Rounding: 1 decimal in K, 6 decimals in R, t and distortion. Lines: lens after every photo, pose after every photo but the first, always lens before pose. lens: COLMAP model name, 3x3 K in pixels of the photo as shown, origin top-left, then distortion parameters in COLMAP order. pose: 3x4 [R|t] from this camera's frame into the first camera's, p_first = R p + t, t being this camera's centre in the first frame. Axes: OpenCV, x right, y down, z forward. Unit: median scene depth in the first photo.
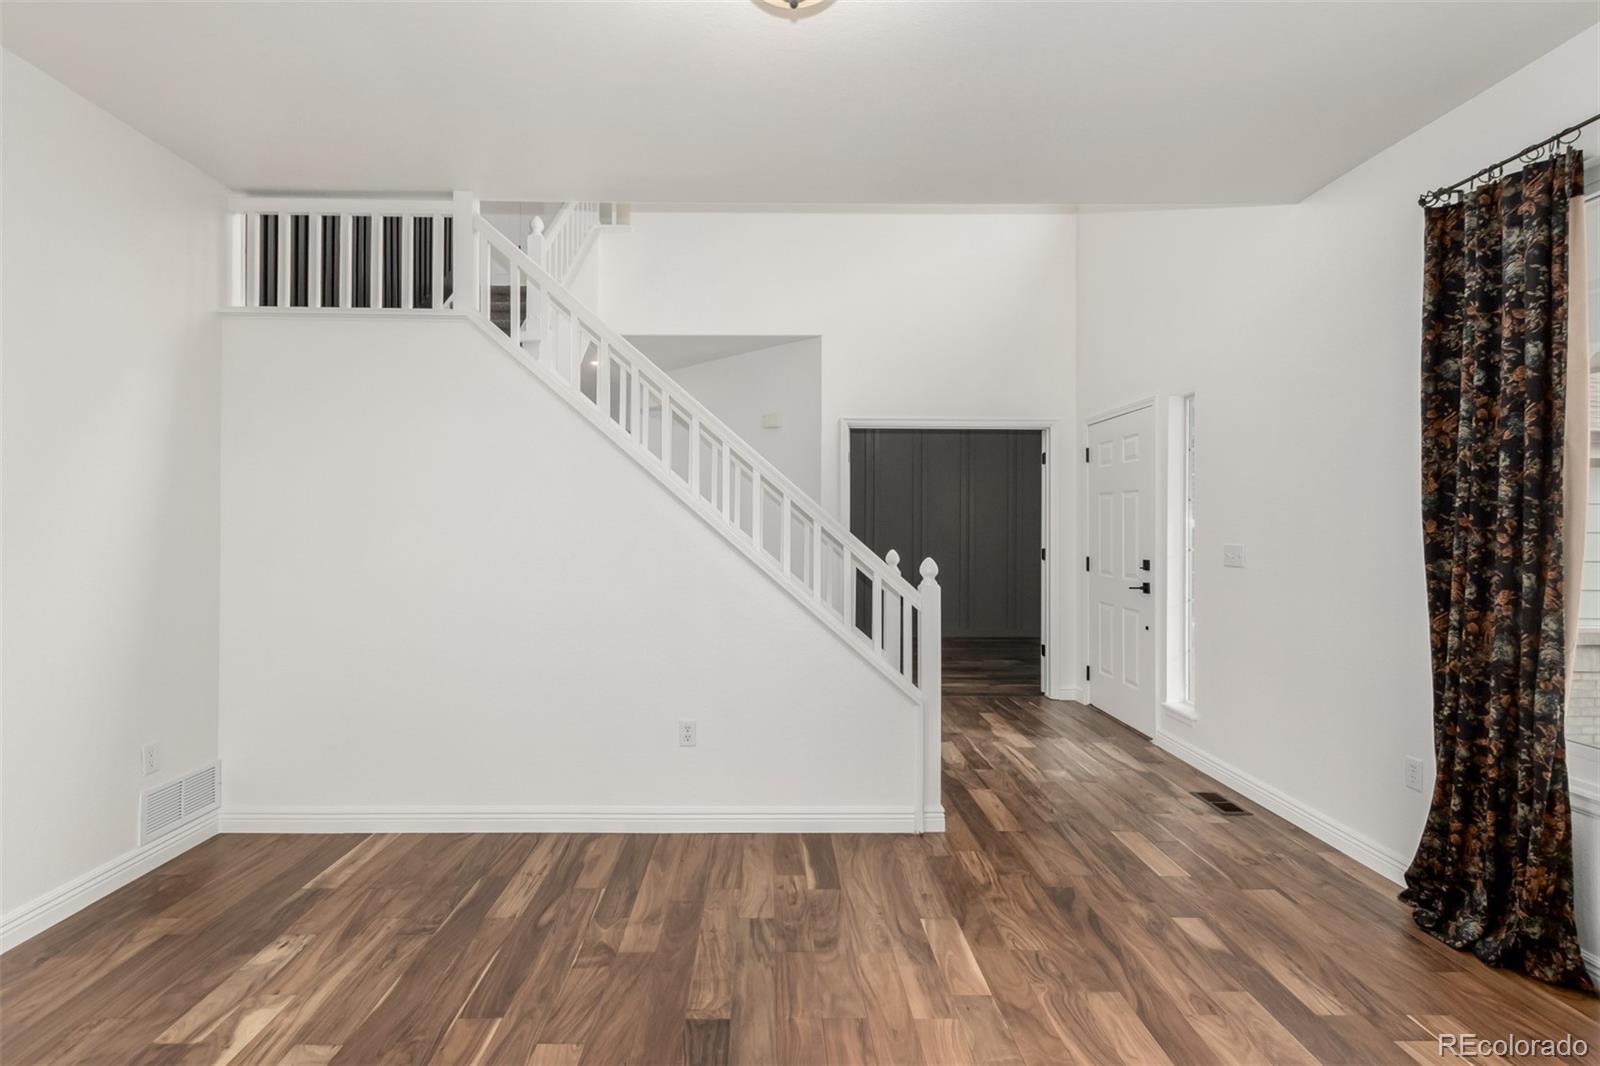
lens RADIAL K [[753.2, 0, 767.4], [0, 753.2, 521.2], [0, 0, 1]] dist [0.002616, -0.000146]
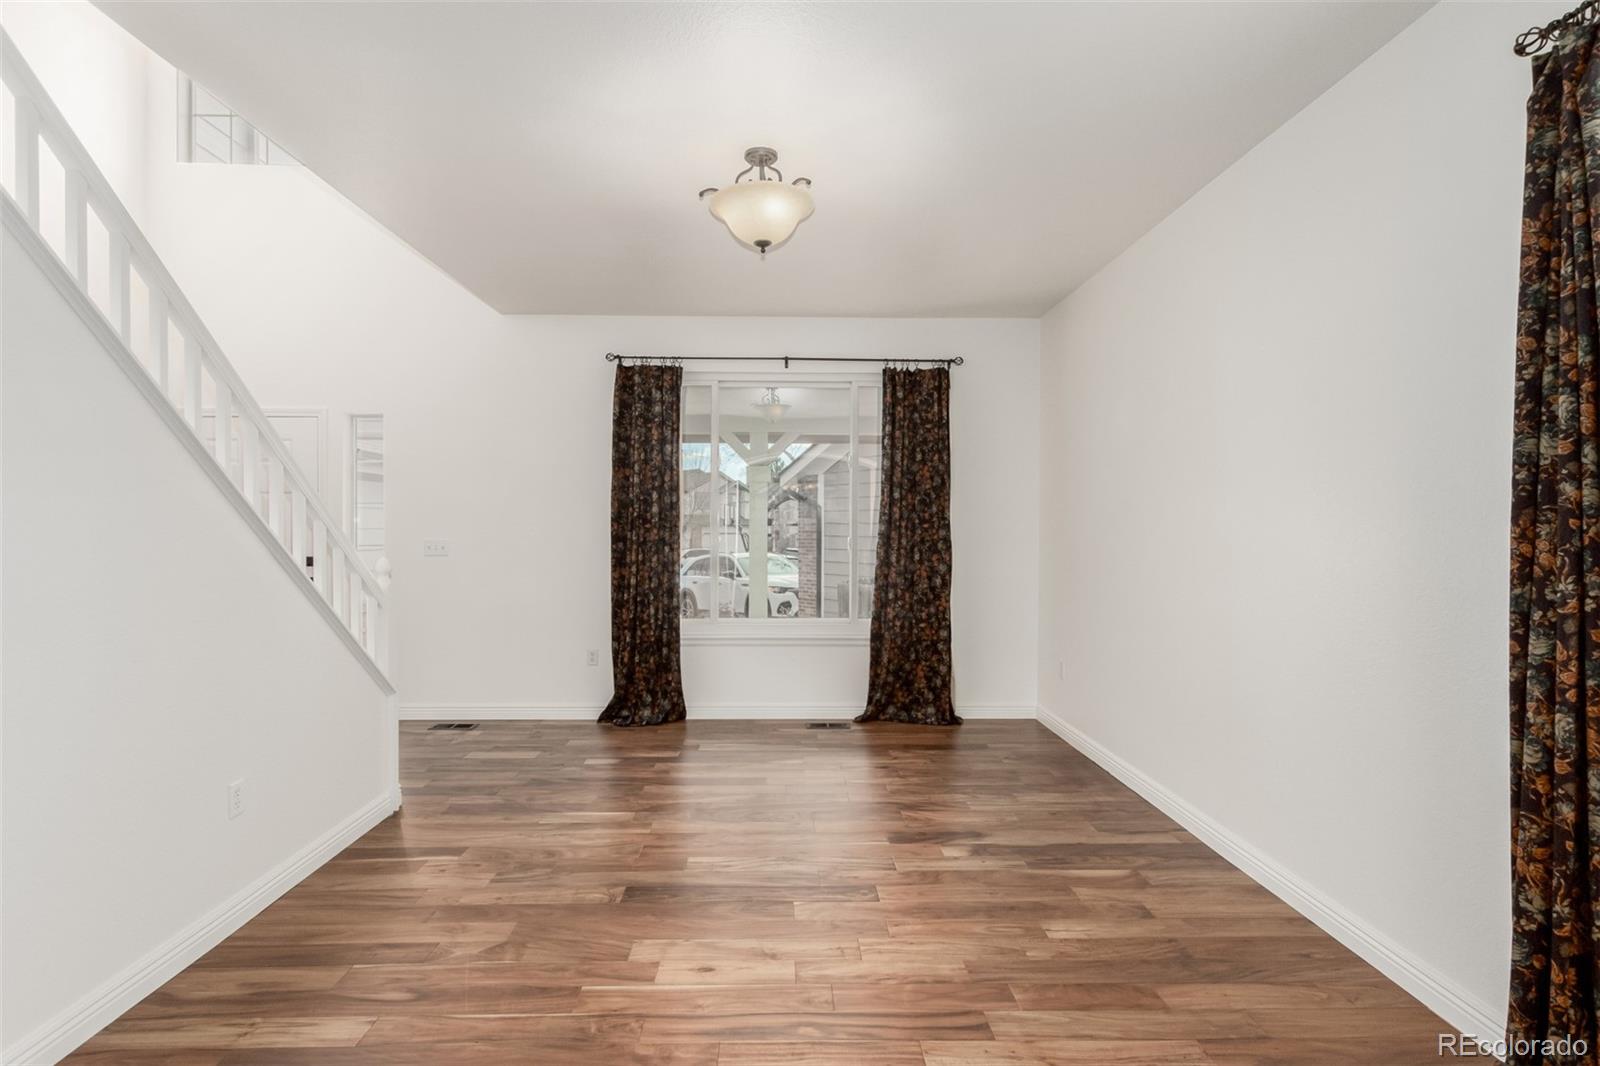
lens RADIAL K [[787.5, 0, 773.2], [0, 787.5, 535.0], [0, 0, 1]] dist [0.020338, -0.008508]
pose [[0.001144, -0.016541, 0.999863, -1.187000], [-0.005836, 0.999846, 0.016548, -0.005424], [-0.999982, -0.005854, 0.001047, 0.589311]]
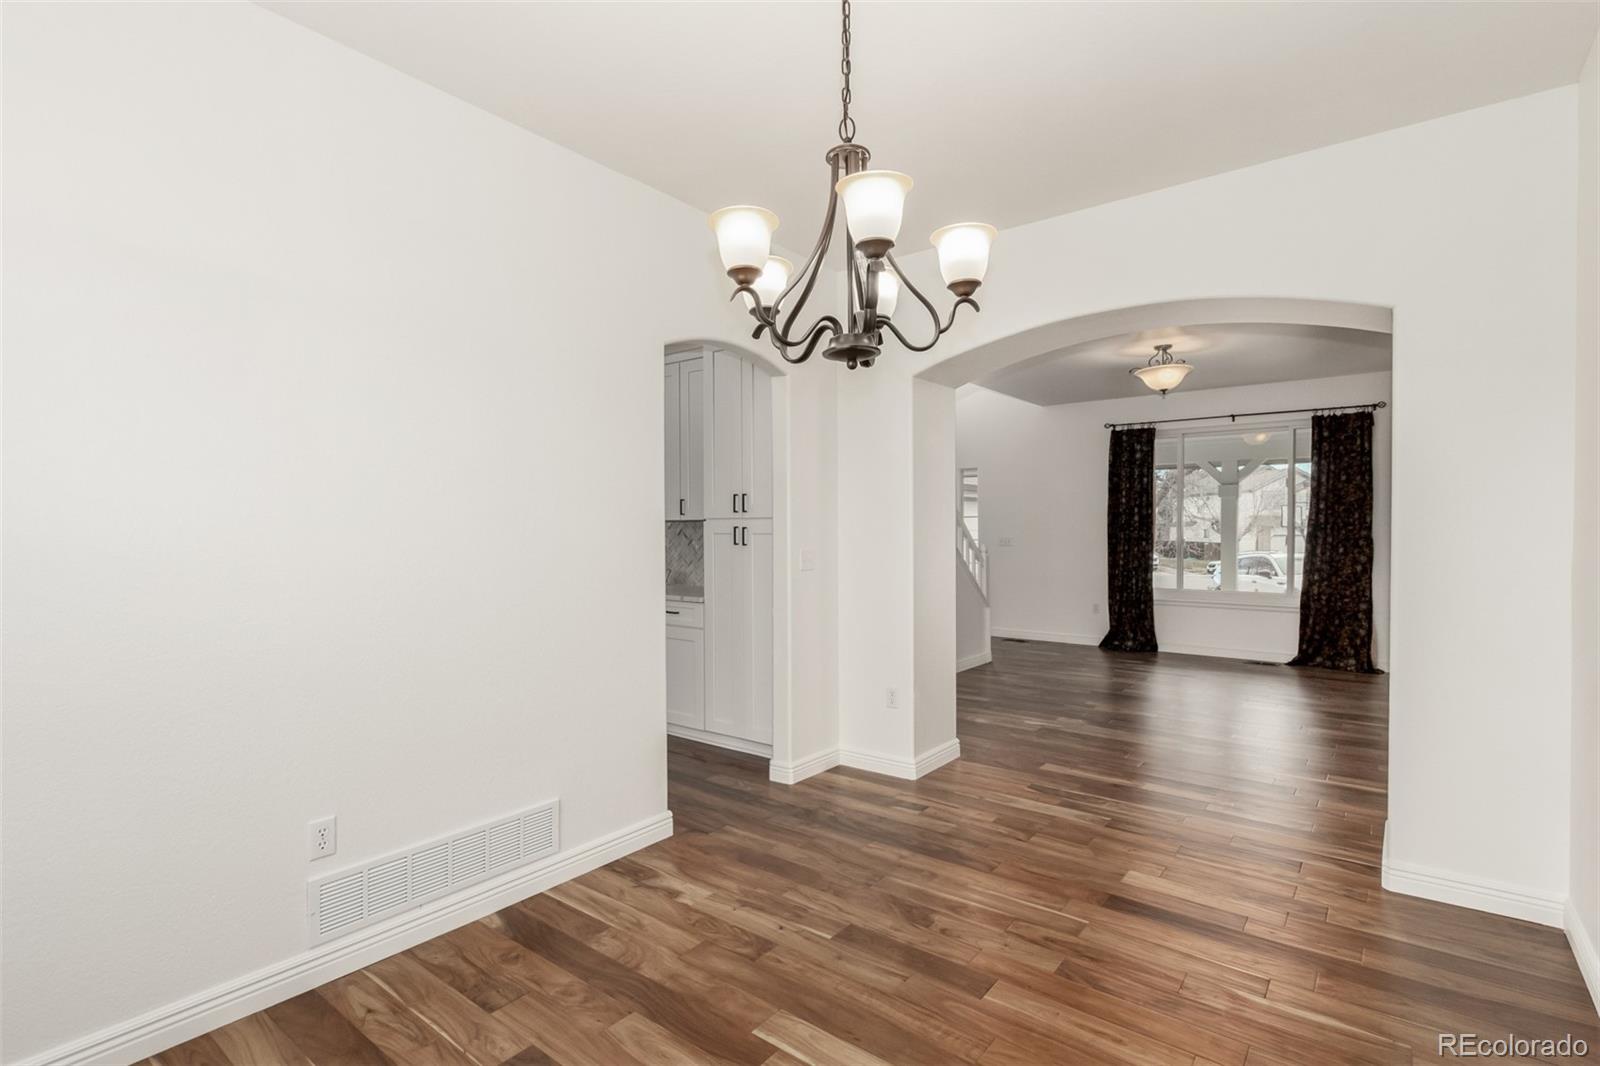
lens RADIAL K [[787.5, 0, 773.2], [0, 787.5, 535.0], [0, 0, 1]] dist [0.020338, -0.008508]
pose [[0.627165, -0.013121, 0.778776, -2.677601], [0.002225, 0.999884, 0.015054, -0.019498], [-0.778883, -0.007709, 0.627122, 0.002687]]
